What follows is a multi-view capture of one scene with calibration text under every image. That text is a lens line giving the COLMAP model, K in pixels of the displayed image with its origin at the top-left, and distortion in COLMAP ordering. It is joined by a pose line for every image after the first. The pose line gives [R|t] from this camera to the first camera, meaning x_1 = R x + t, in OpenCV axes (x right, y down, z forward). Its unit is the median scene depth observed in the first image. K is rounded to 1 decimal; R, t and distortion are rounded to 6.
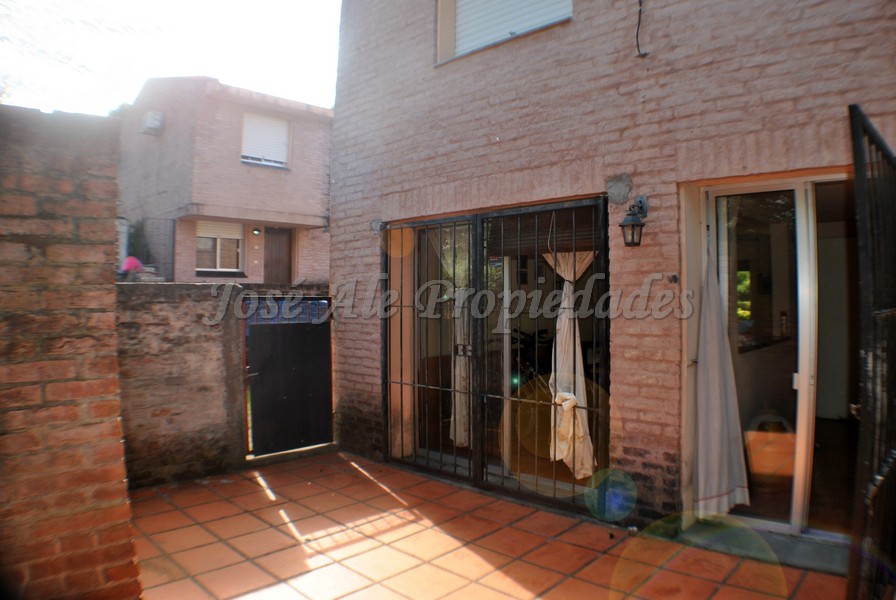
lens RADIAL K [[595.7, 0, 448.0], [0, 595.7, 300.0], [0, 0, 1]] dist [-0.163509, 0.002121]
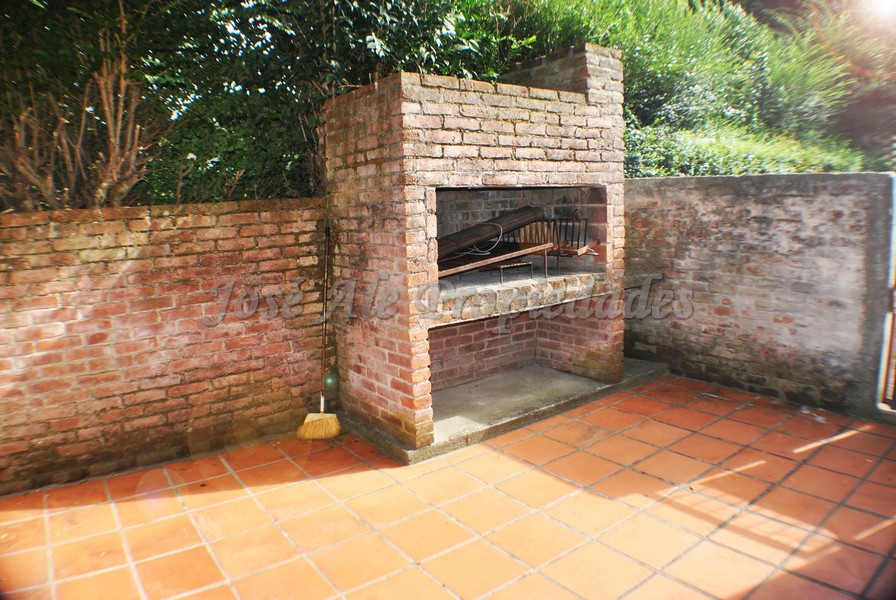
lens RADIAL K [[595.7, 0, 448.0], [0, 595.7, 300.0], [0, 0, 1]] dist [-0.163509, 0.002121]
pose [[-0.153496, 0.165868, -0.974129, 0.432086], [0.026641, 0.986148, 0.163716, 0.008385], [0.987790, -0.000822, -0.155788, 0.608601]]
